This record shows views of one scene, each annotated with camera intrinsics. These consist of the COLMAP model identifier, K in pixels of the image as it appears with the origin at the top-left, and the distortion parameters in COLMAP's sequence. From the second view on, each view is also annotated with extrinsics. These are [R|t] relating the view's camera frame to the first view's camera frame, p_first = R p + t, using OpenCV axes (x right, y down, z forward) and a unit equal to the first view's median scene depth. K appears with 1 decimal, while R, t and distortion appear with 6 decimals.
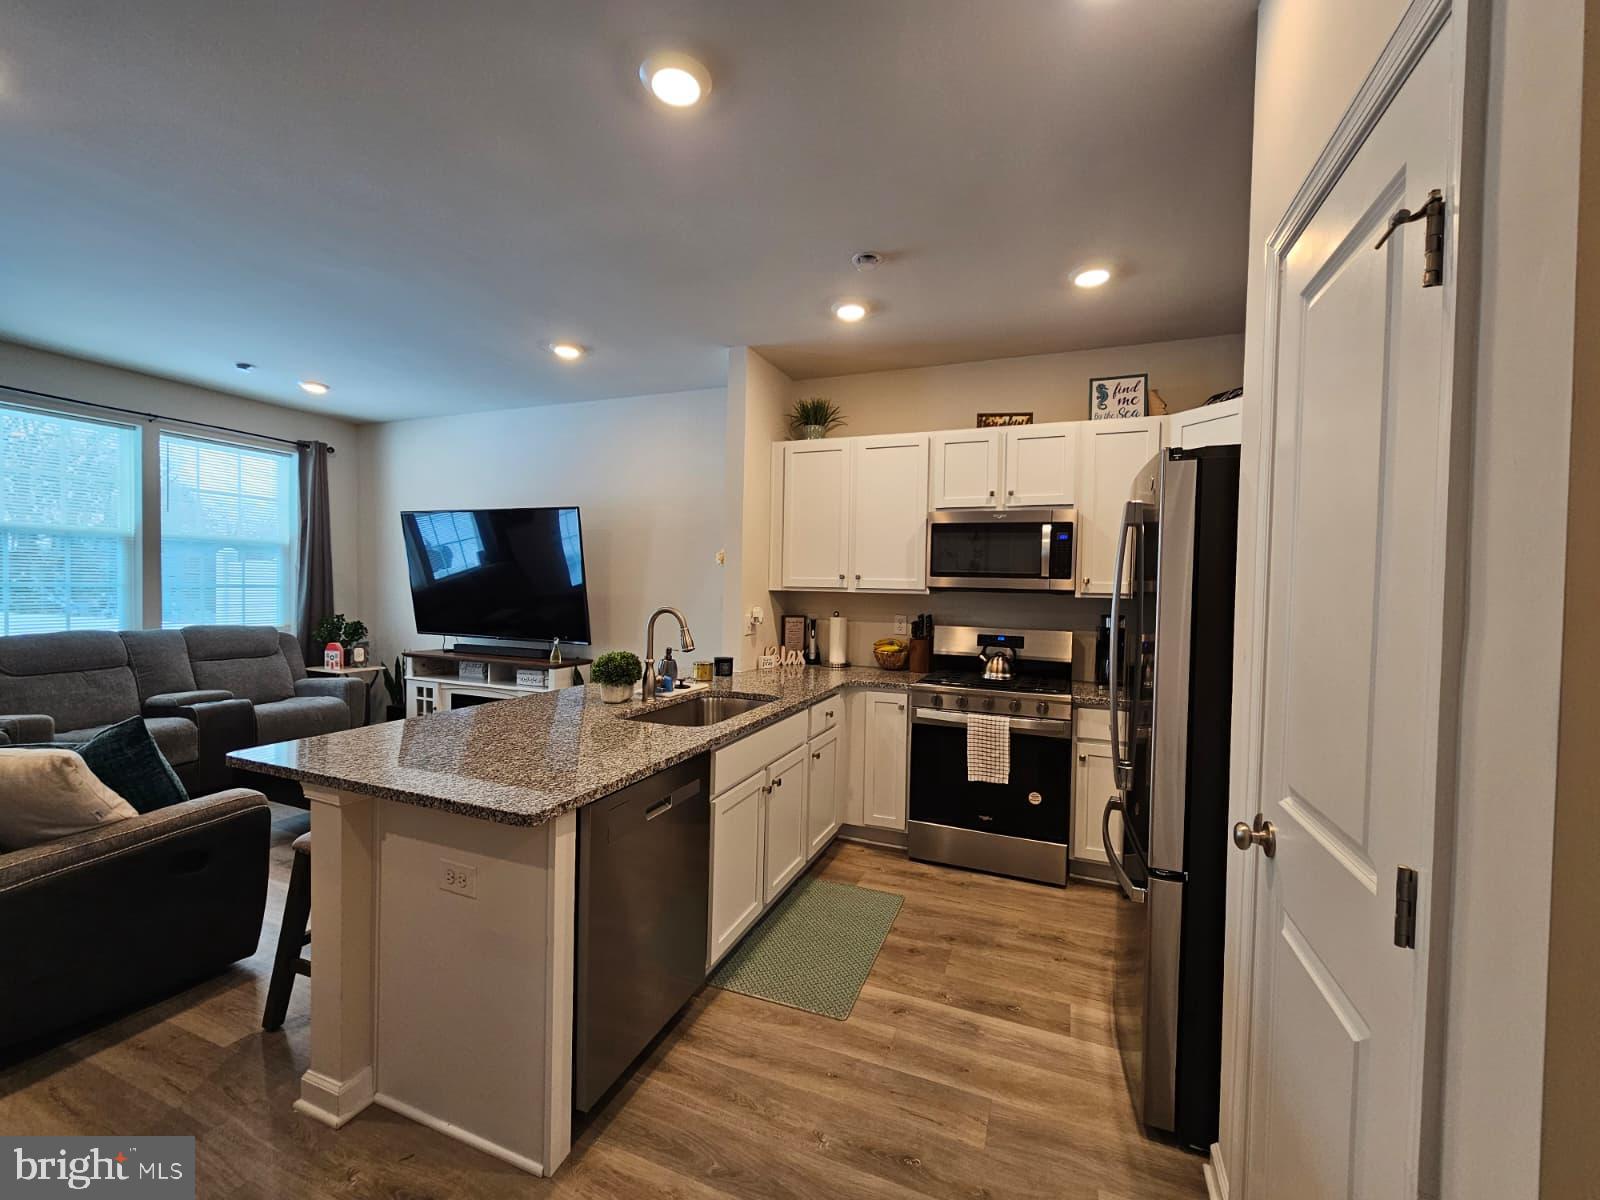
lens RADIAL K [[658.0, 0, 793.8], [0, 658.0, 601.6], [0, 0, 1]] dist [-0.001646, 0.002005]
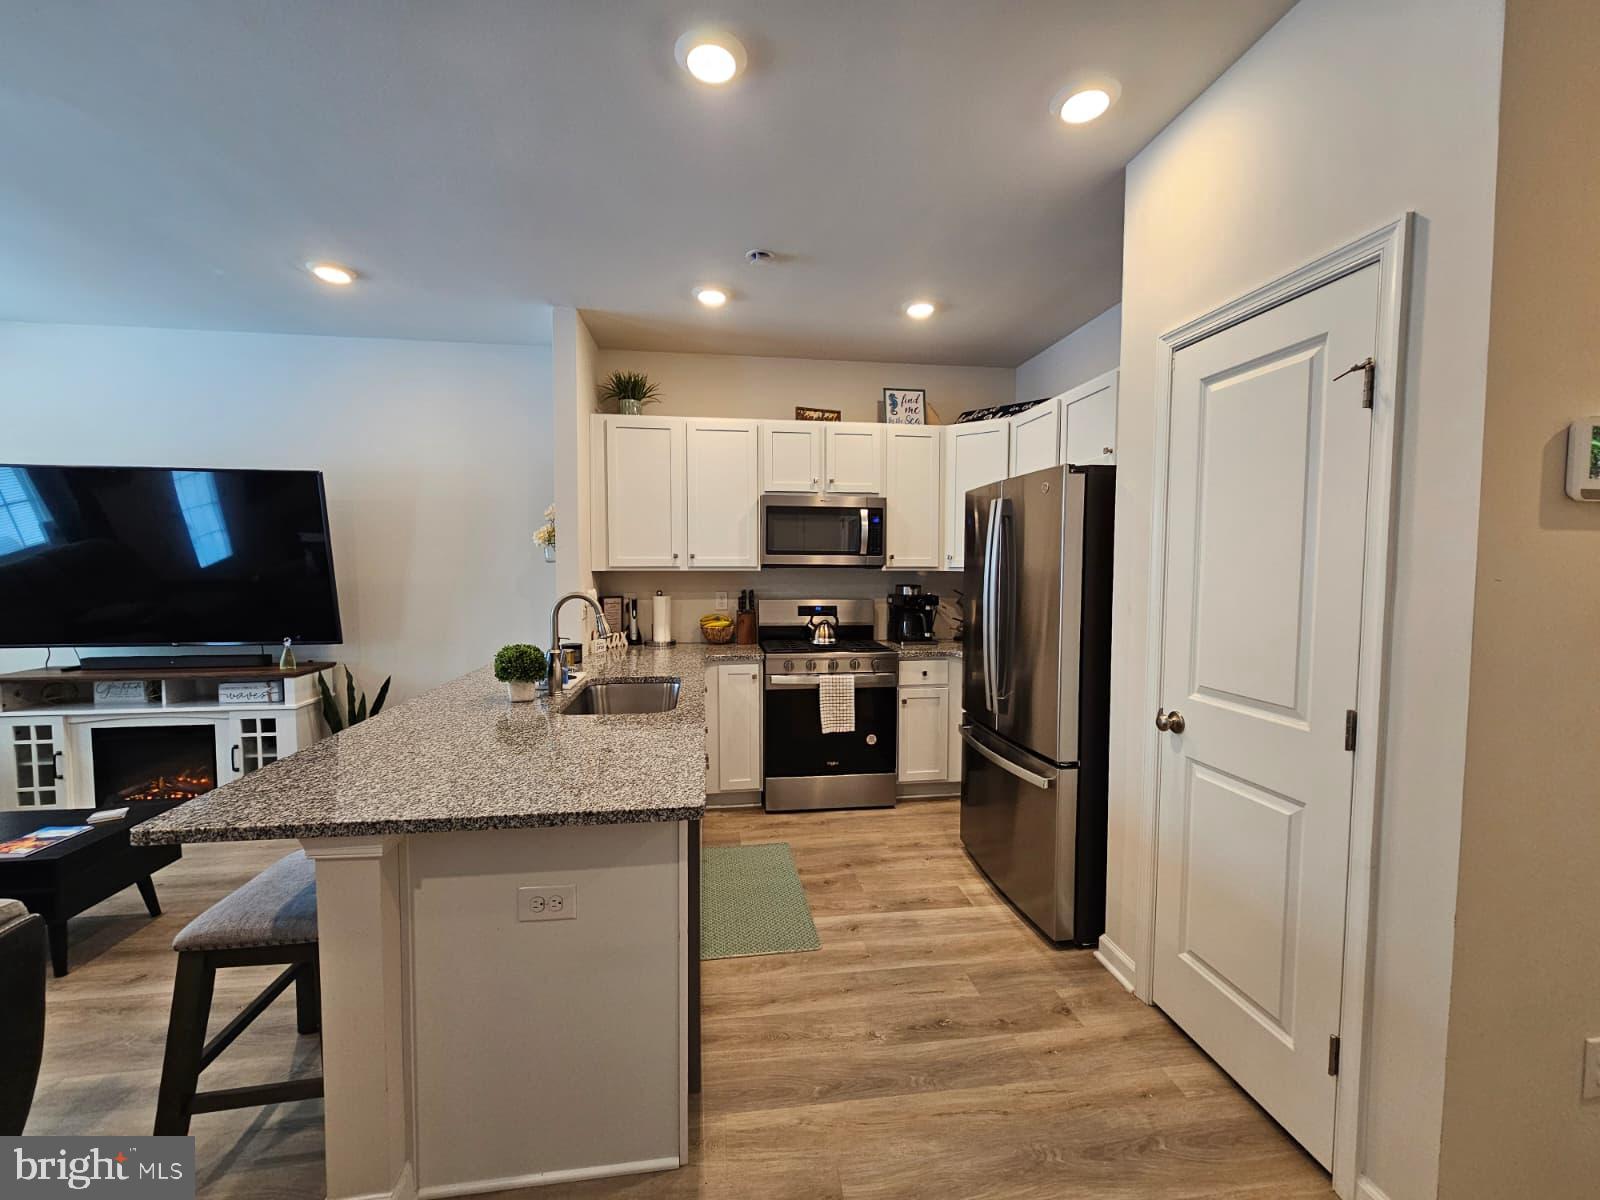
lens RADIAL K [[658.0, 0, 796.8], [0, 658.0, 601.8], [0, 0, 1]] dist [-0.001646, 0.002005]
pose [[0.867015, -0.046808, 0.496079, -0.281903], [0.027600, 0.998561, 0.045982, -0.009167], [-0.497517, -0.026175, 0.867059, 0.029059]]
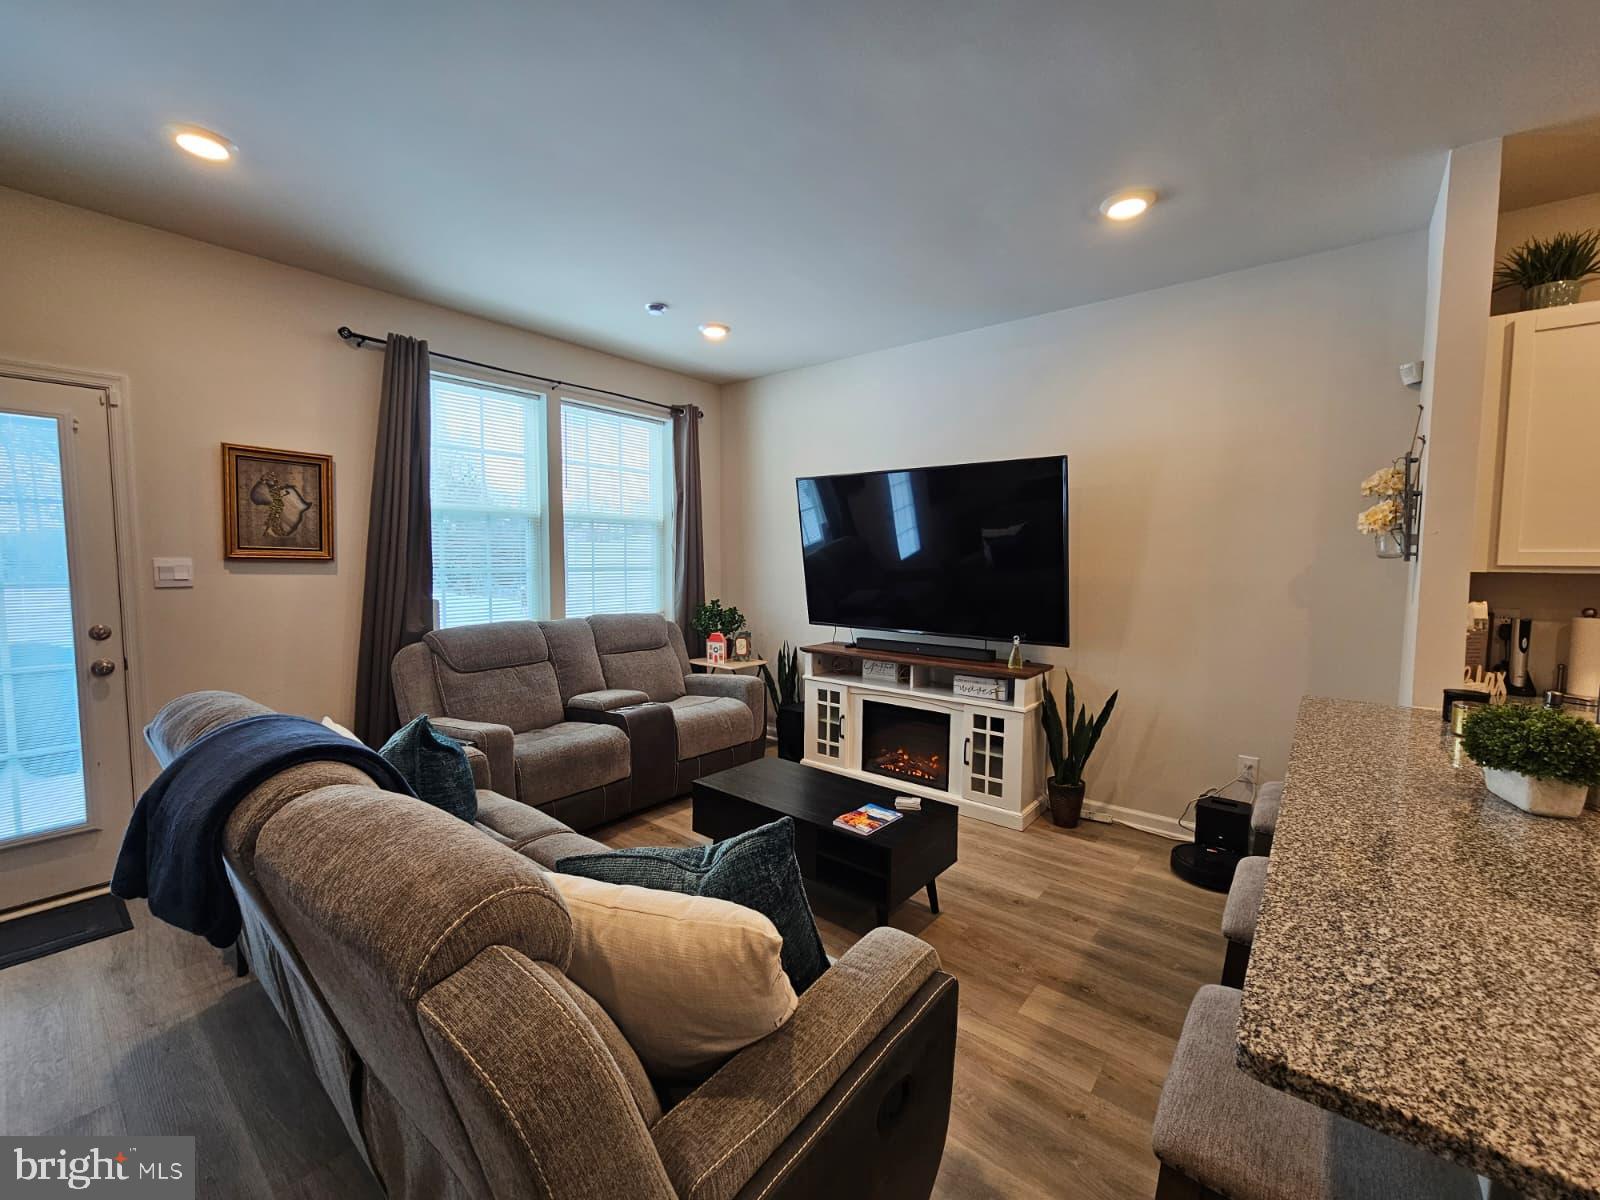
lens RADIAL K [[658.0, 0, 799.0], [0, 658.0, 602.0], [0, 0, 1]] dist [-0.001646, 0.002005]
pose [[0.956093, 0.006325, -0.292994, -0.480019], [0.005714, 0.999175, 0.040215, -0.018767], [0.293007, -0.040124, 0.955268, 0.276803]]
